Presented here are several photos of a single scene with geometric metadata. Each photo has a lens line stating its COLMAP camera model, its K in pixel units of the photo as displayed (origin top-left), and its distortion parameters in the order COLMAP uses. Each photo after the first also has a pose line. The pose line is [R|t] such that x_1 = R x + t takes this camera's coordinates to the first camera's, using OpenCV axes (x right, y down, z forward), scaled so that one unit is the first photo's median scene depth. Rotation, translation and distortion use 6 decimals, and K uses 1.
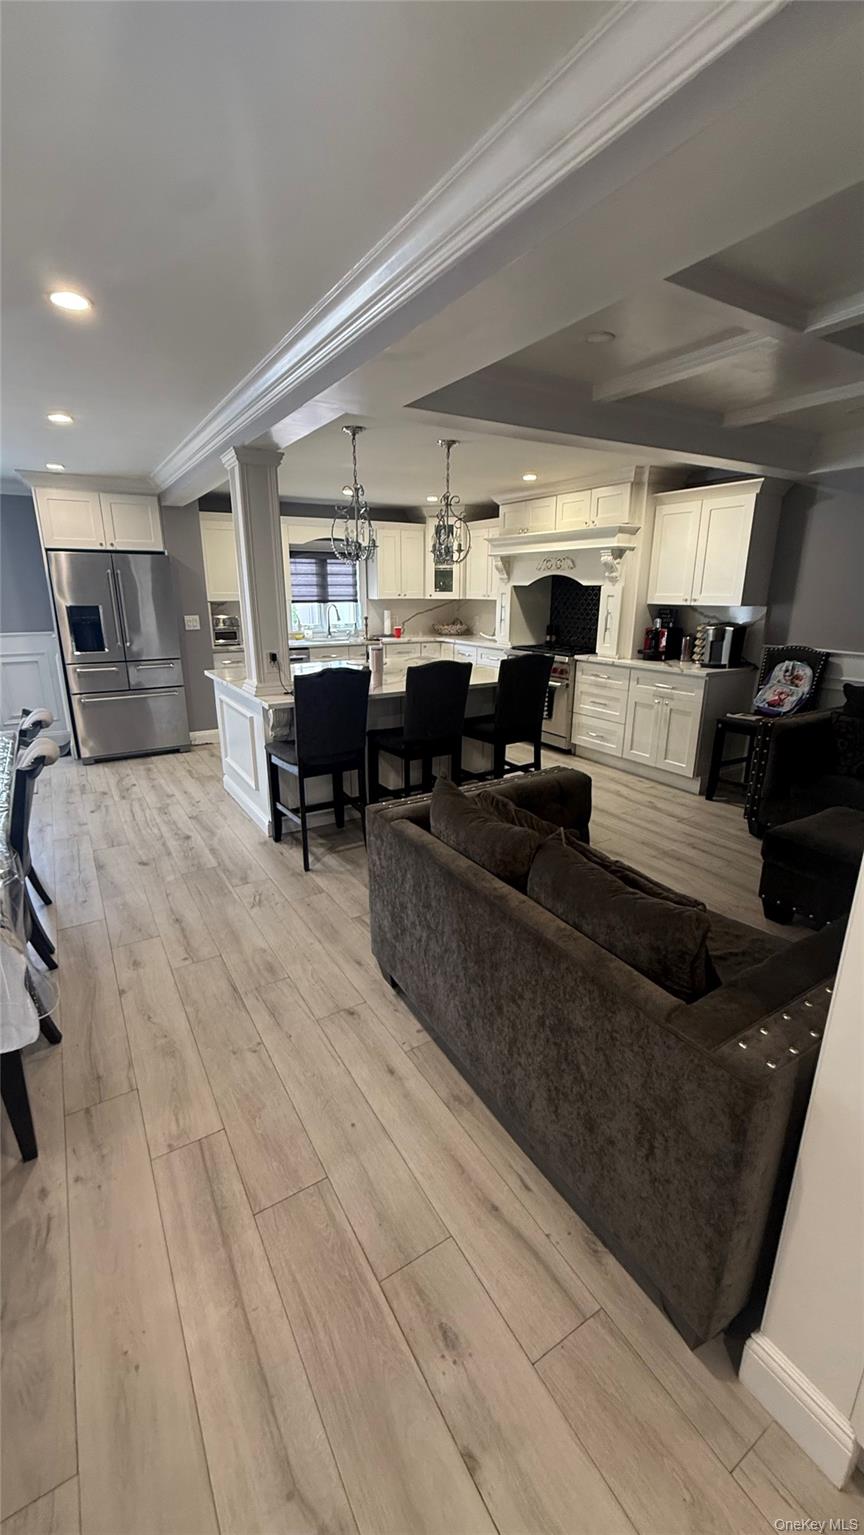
lens RADIAL K [[608.7, 0, 429.2], [0, 608.7, 765.6], [0, 0, 1]] dist [0.001886, 0.000260]
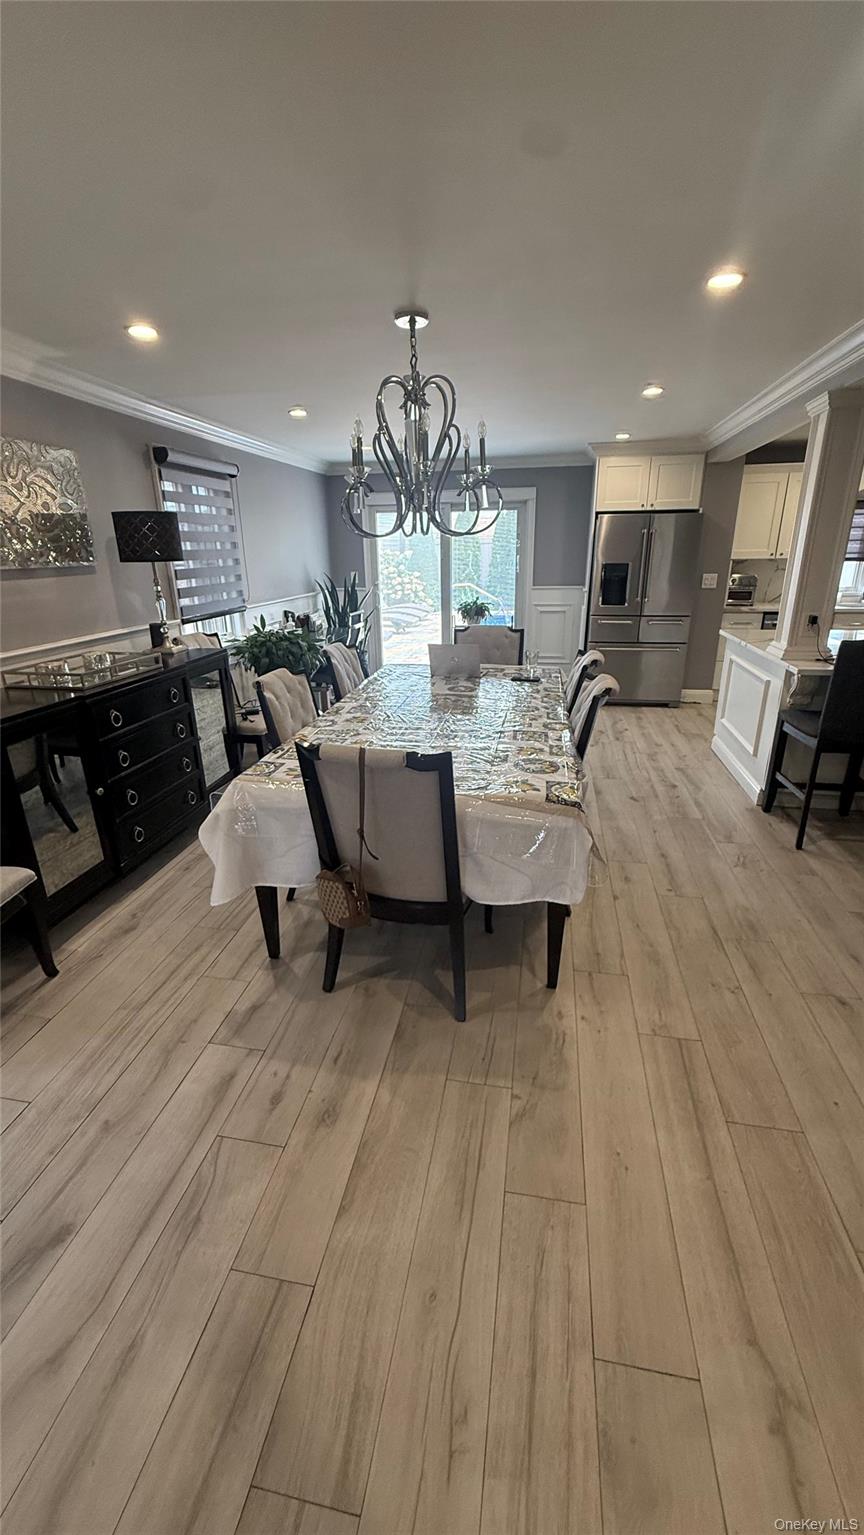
lens RADIAL K [[608.7, 0, 434.5], [0, 608.7, 765.4], [0, 0, 1]] dist [0.001886, 0.000260]
pose [[0.748794, 0.213979, -0.627312, -0.042701], [-0.174299, 0.976713, 0.125109, 0.018842], [0.639474, 0.015659, 0.768653, -0.068176]]
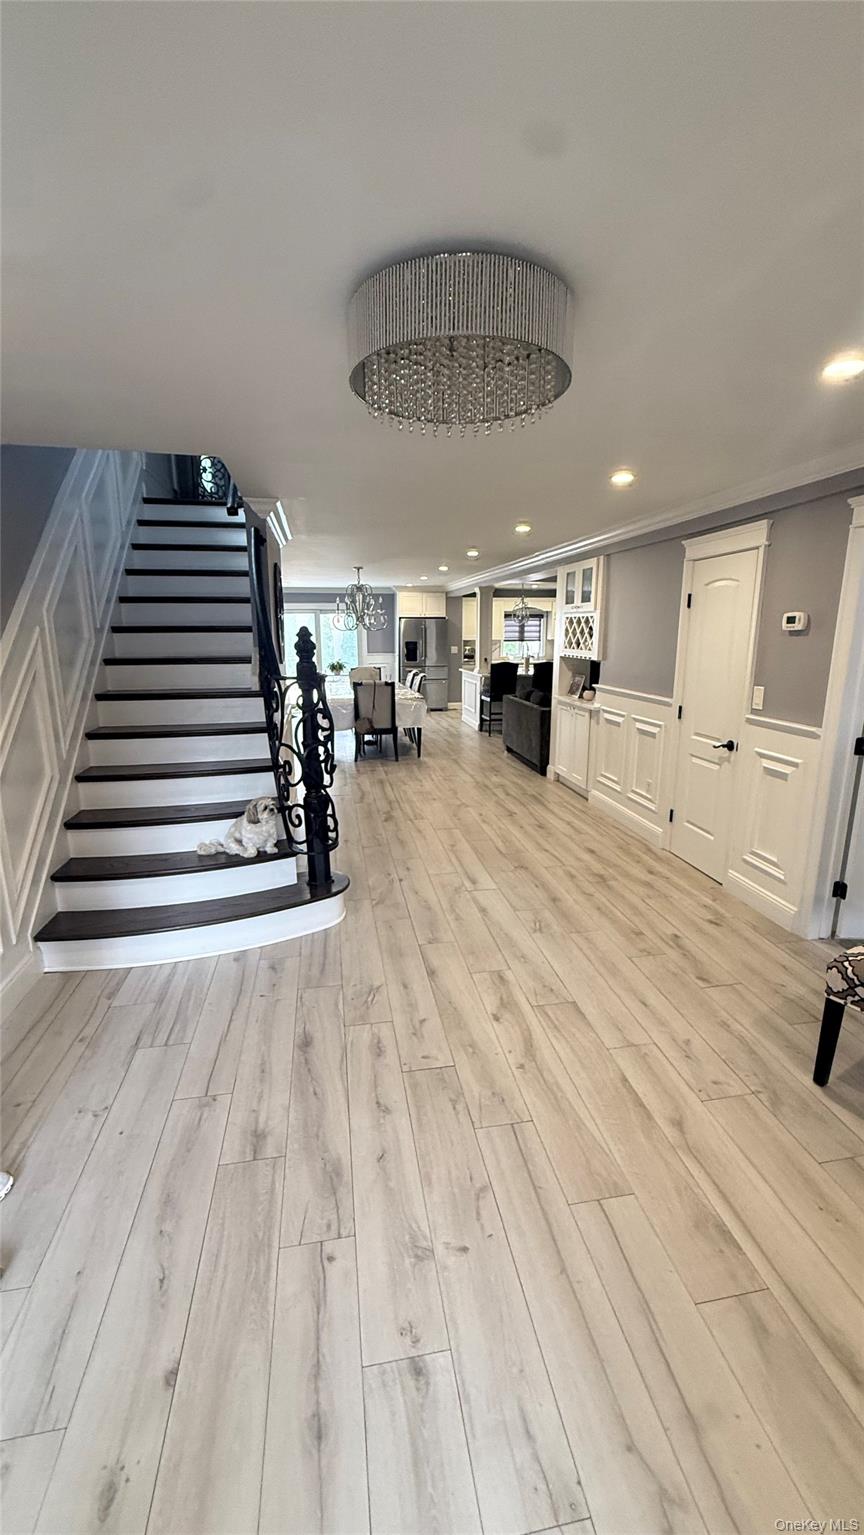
lens RADIAL K [[608.7, 0, 436.8], [0, 608.7, 767.4], [0, 0, 1]] dist [0.001886, 0.000260]
pose [[0.934554, 0.076145, -0.347578, 0.387391], [-0.098446, 0.994035, -0.046931, 0.334572], [0.341931, 0.078077, 0.936476, -1.173418]]
